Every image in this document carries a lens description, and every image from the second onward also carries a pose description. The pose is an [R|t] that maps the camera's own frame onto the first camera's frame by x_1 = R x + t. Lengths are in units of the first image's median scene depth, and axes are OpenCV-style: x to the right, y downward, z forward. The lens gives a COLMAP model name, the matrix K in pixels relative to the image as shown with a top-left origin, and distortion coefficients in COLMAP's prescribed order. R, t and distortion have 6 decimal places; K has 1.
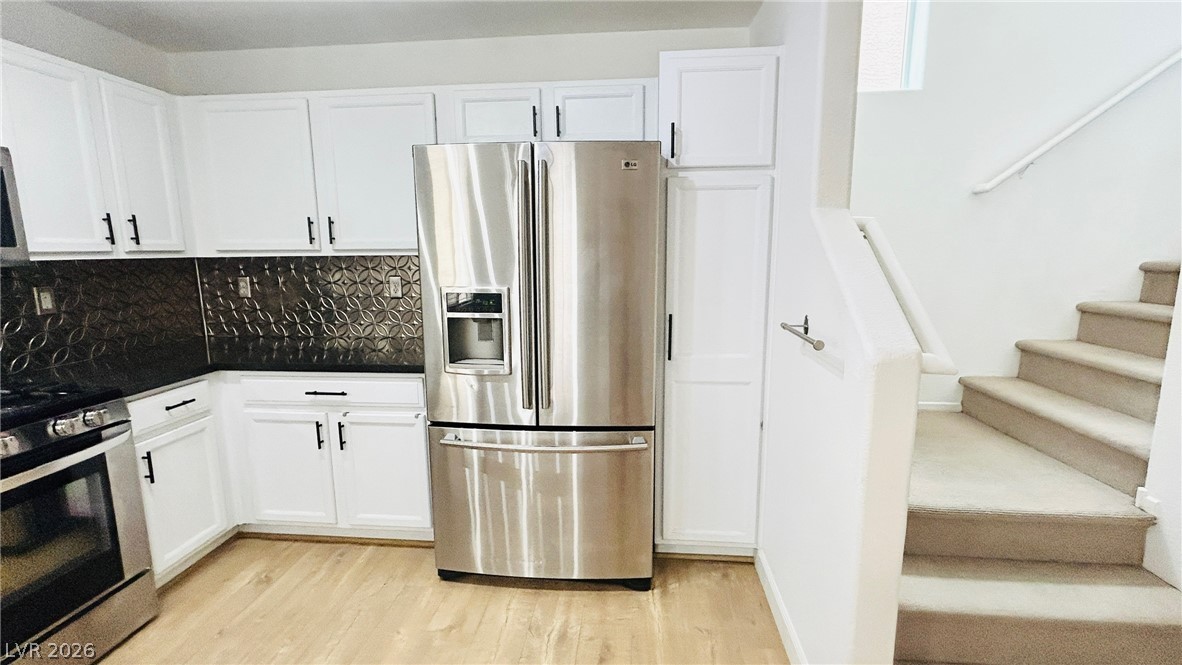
lens RADIAL K [[512.0, 0, 592.3], [0, 512.0, 330.8], [0, 0, 1]] dist [0.001061, 0.000064]
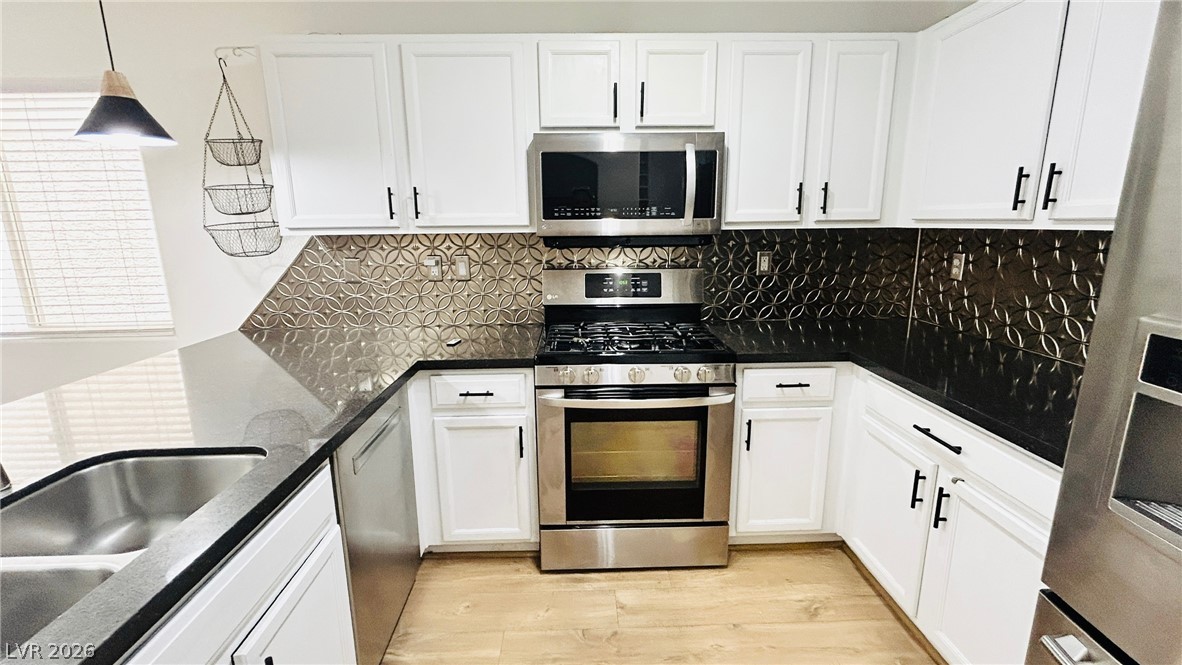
lens RADIAL K [[512.0, 0, 589.8], [0, 512.0, 331.7], [0, 0, 1]] dist [0.001061, 0.000064]
pose [[0.125335, 0.216444, -0.968216, 0.038404], [-0.149581, 0.968879, 0.197229, -0.074725], [0.980773, 0.120107, 0.153811, 0.432481]]
